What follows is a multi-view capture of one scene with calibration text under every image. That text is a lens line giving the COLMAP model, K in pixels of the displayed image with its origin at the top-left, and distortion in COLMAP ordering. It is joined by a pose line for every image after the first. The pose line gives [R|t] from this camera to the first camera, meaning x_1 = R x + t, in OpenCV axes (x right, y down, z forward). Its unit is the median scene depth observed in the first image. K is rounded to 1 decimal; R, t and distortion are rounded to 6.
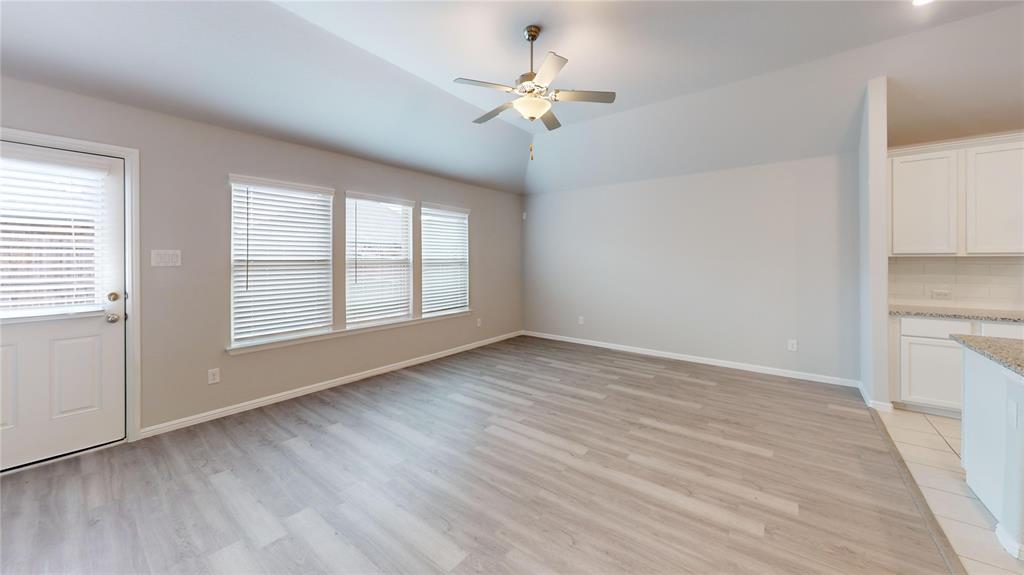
lens RADIAL K [[359.0, 0, 512.0], [0, 359.0, 257.2], [0, 0, 1]] dist [0.000754, -0.000043]
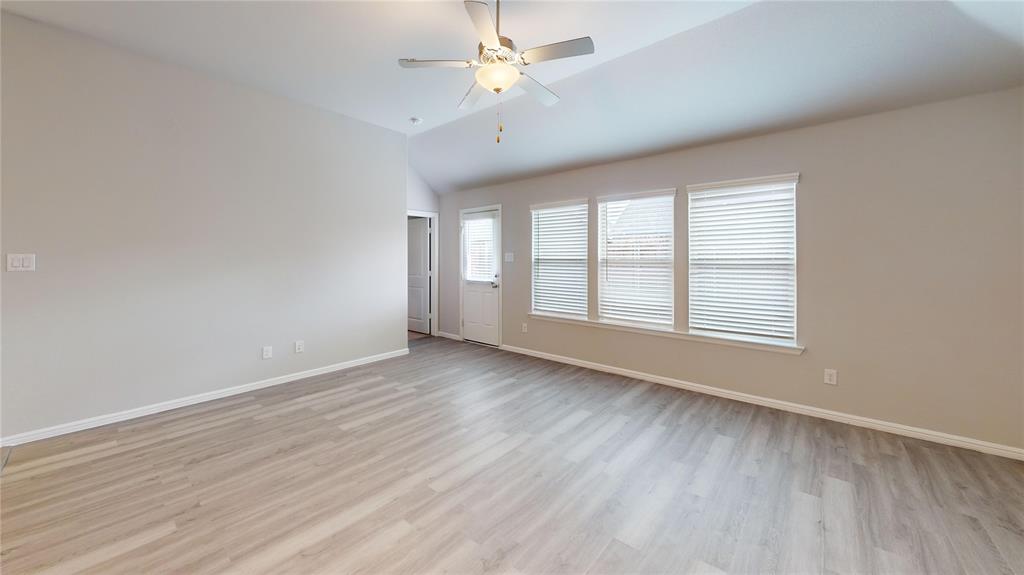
lens RADIAL K [[359.0, 0, 512.0], [0, 359.0, 257.2], [0, 0, 1]] dist [0.000754, -0.000043]
pose [[-0.008425, 0.002710, -0.999961, 0.698415], [0.004130, 0.999988, 0.002675, -0.002617], [0.999956, -0.004108, -0.008437, 0.797181]]
